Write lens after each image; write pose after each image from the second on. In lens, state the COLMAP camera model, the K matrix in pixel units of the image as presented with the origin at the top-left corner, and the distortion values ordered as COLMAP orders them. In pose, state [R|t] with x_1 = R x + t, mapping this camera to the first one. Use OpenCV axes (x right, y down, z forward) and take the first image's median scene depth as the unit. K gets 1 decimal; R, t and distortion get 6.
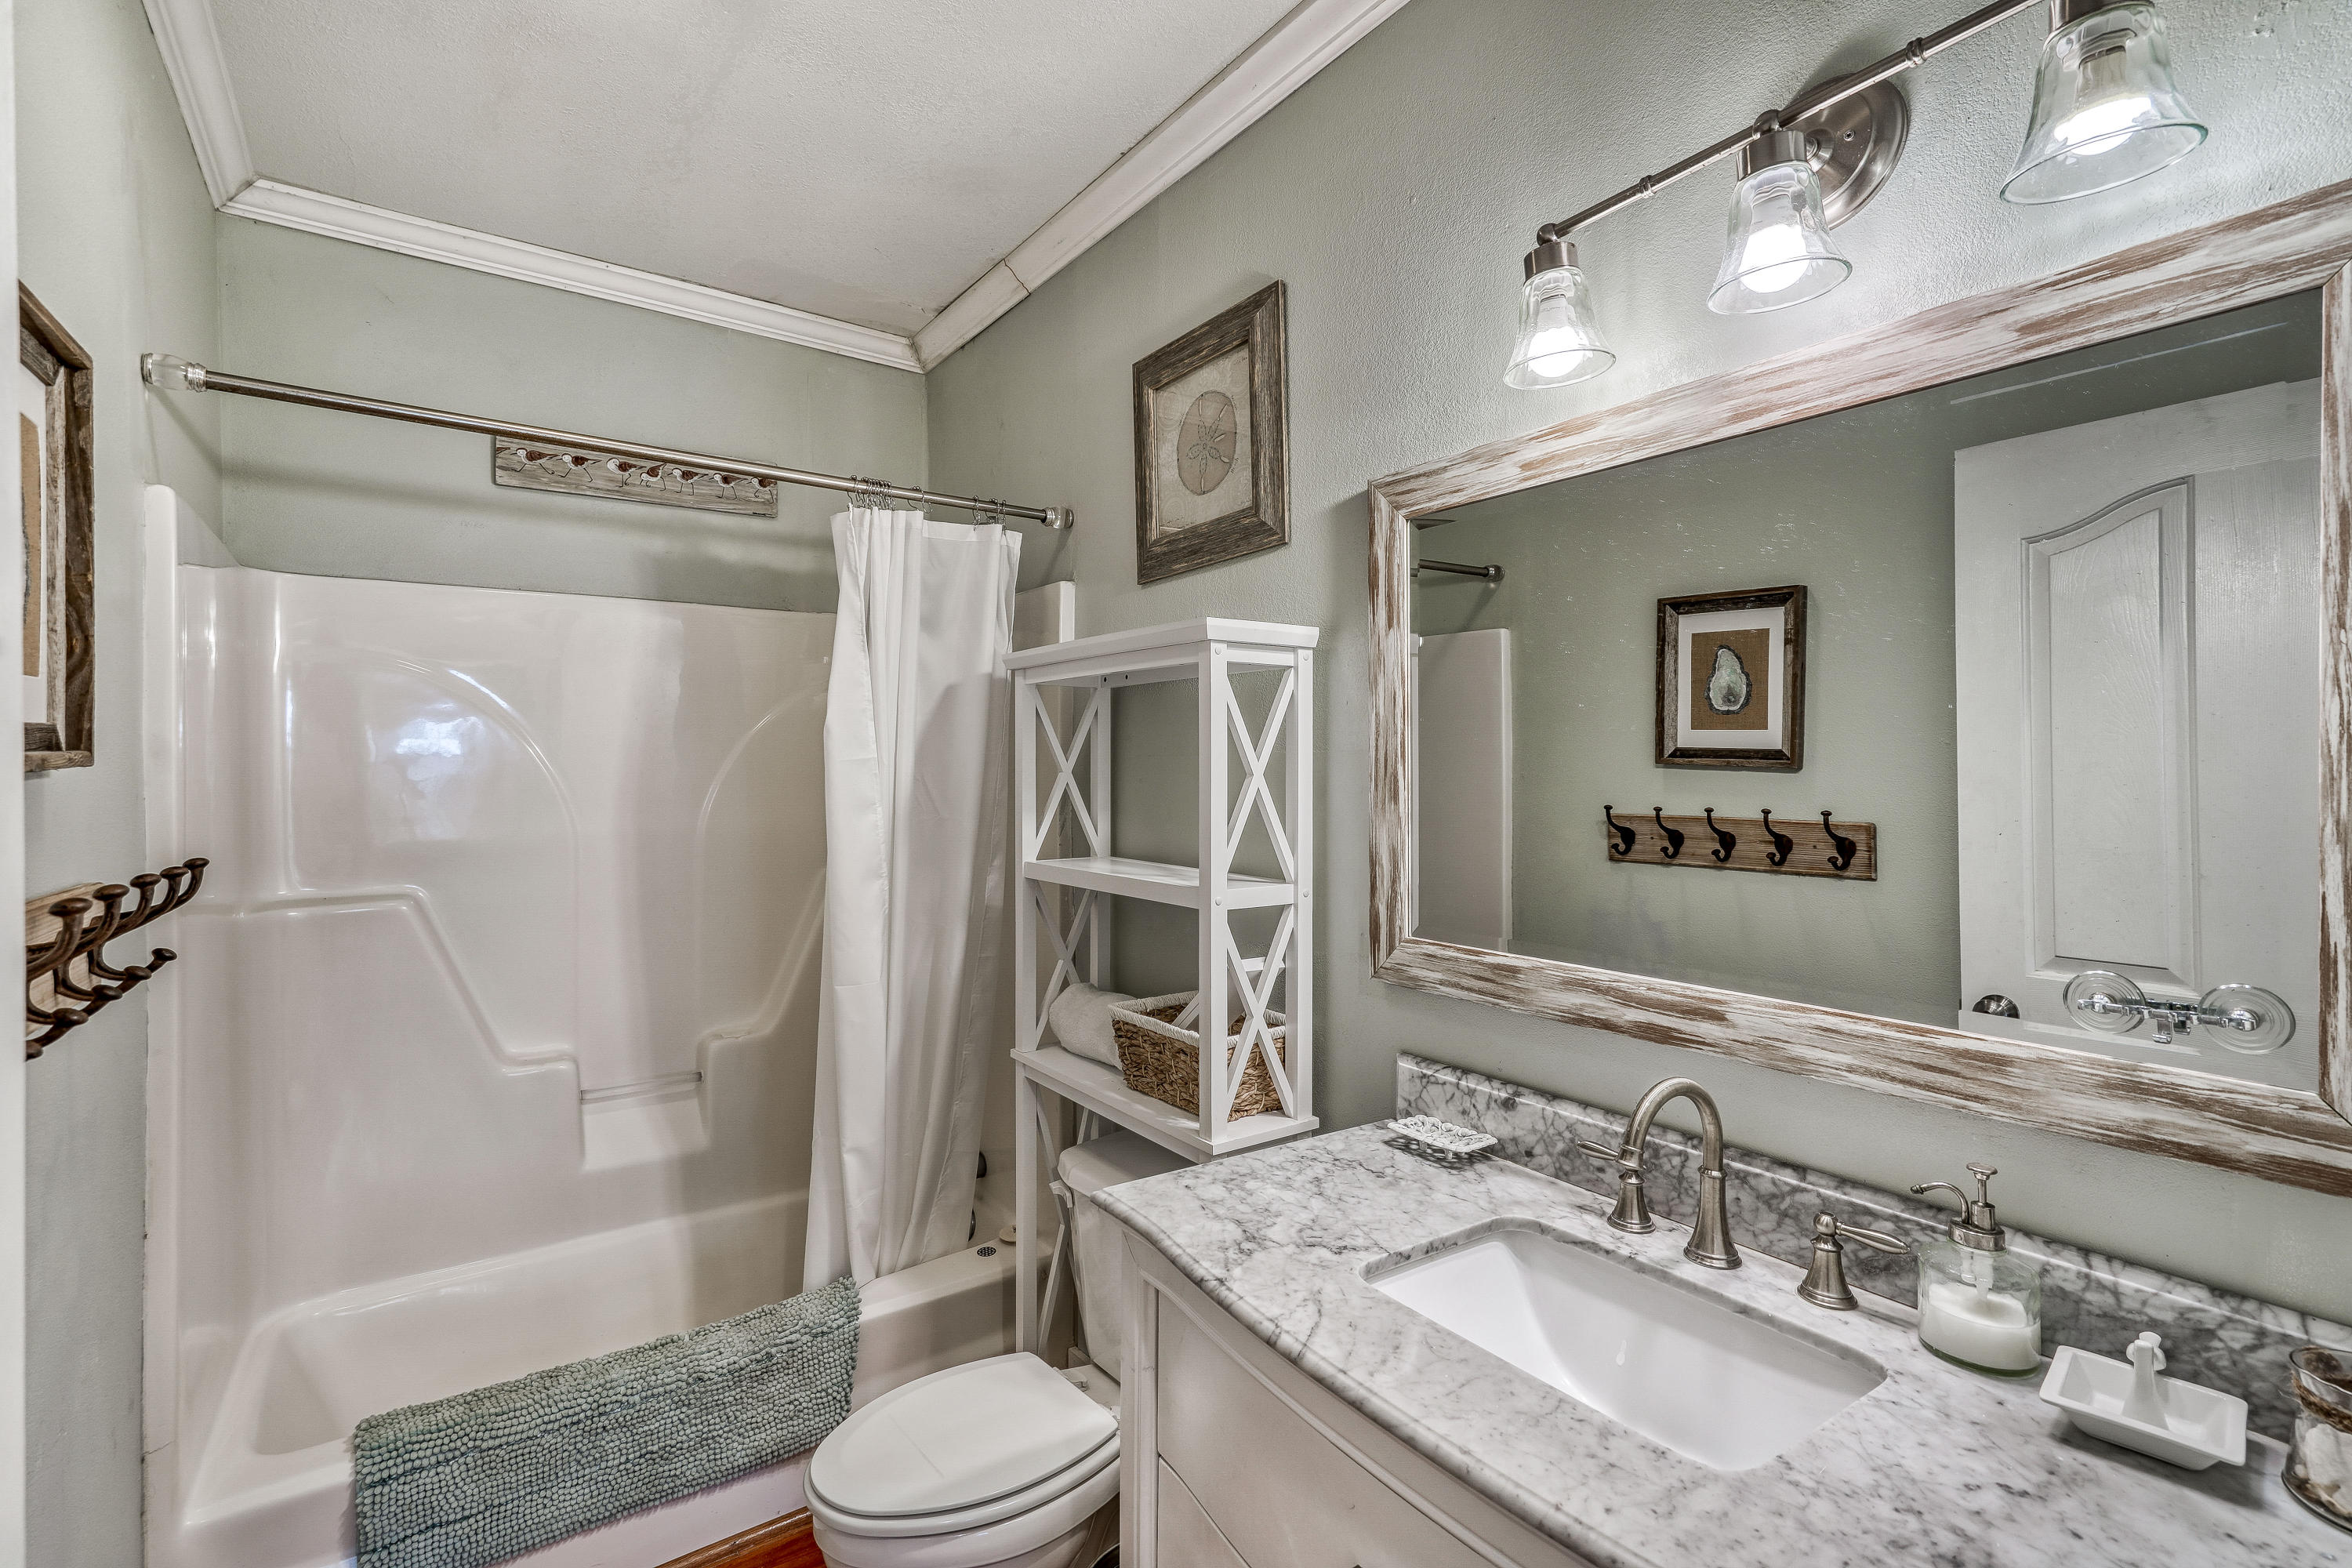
lens RADIAL K [[1076.8, 0, 1165.6], [0, 1076.8, 772.5], [0, 0, 1]] dist [0.004977, 0.002293]
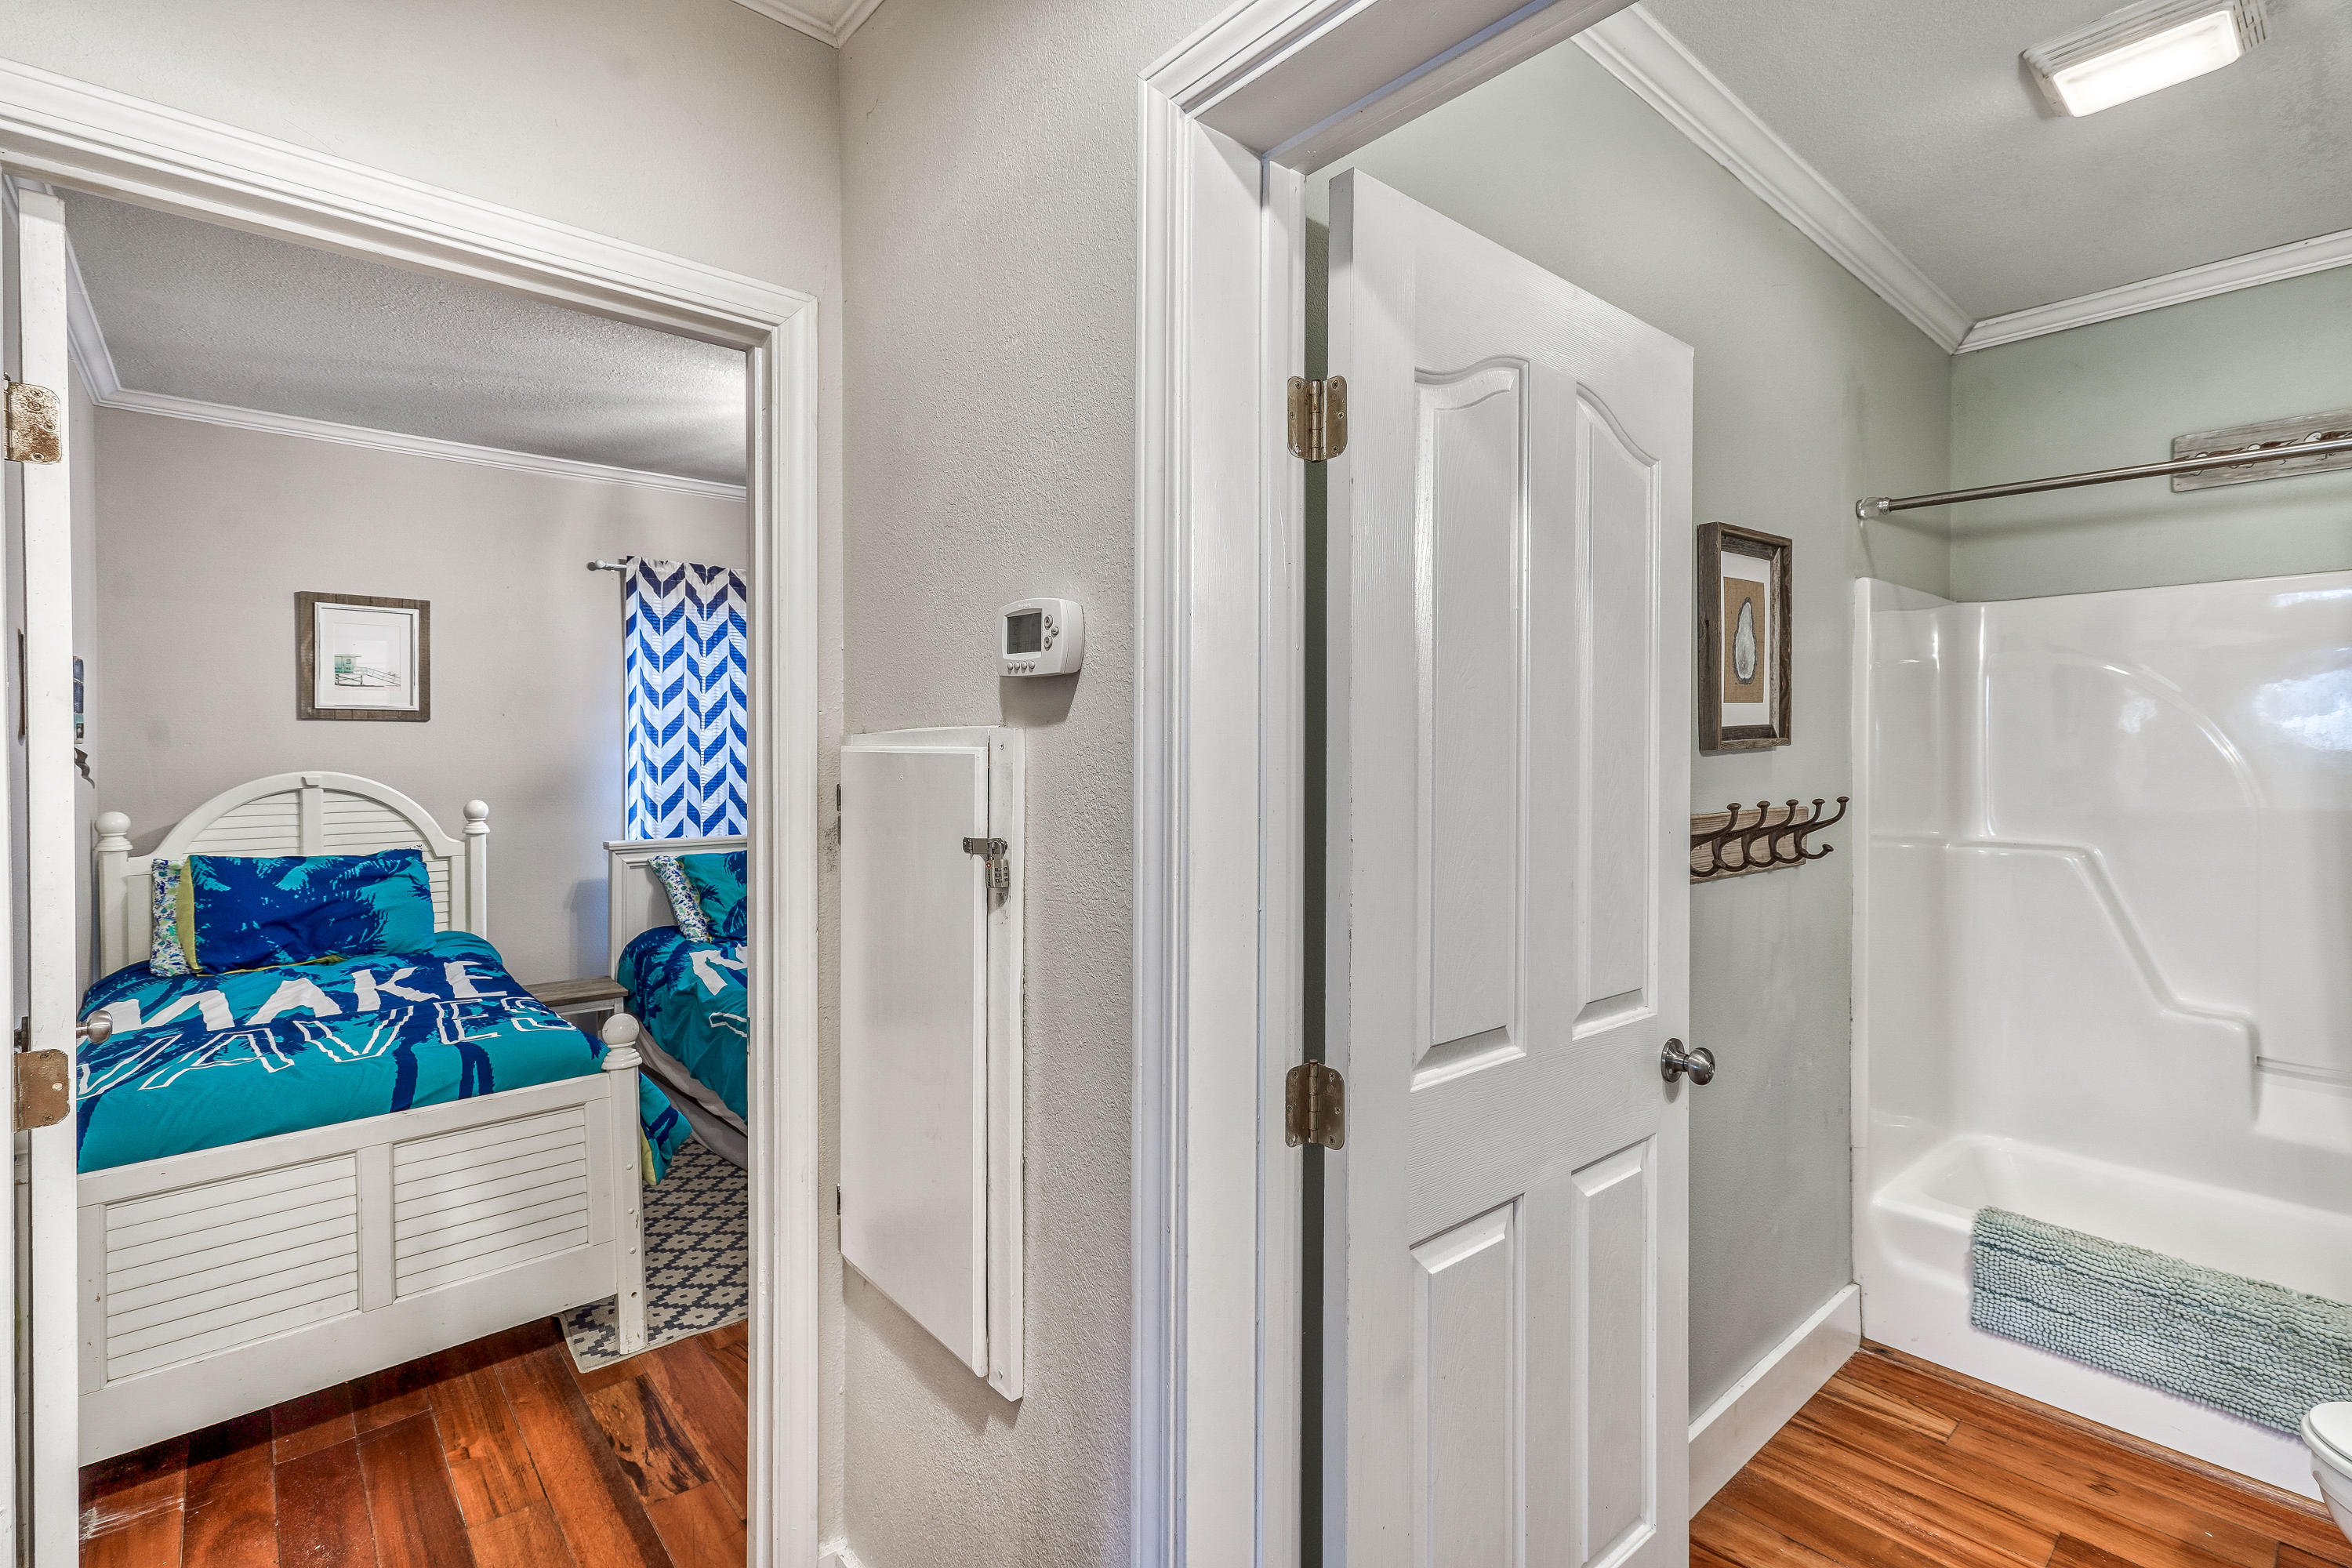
lens RADIAL K [[1076.8, 0, 1163.1], [0, 1076.8, 738.9], [0, 0, 1]] dist [0.004977, 0.002293]
pose [[0.091420, -0.003392, -0.995807, 0.499692], [-0.004757, 0.999981, -0.003843, -0.002872], [0.995801, 0.005089, 0.091402, -0.183158]]
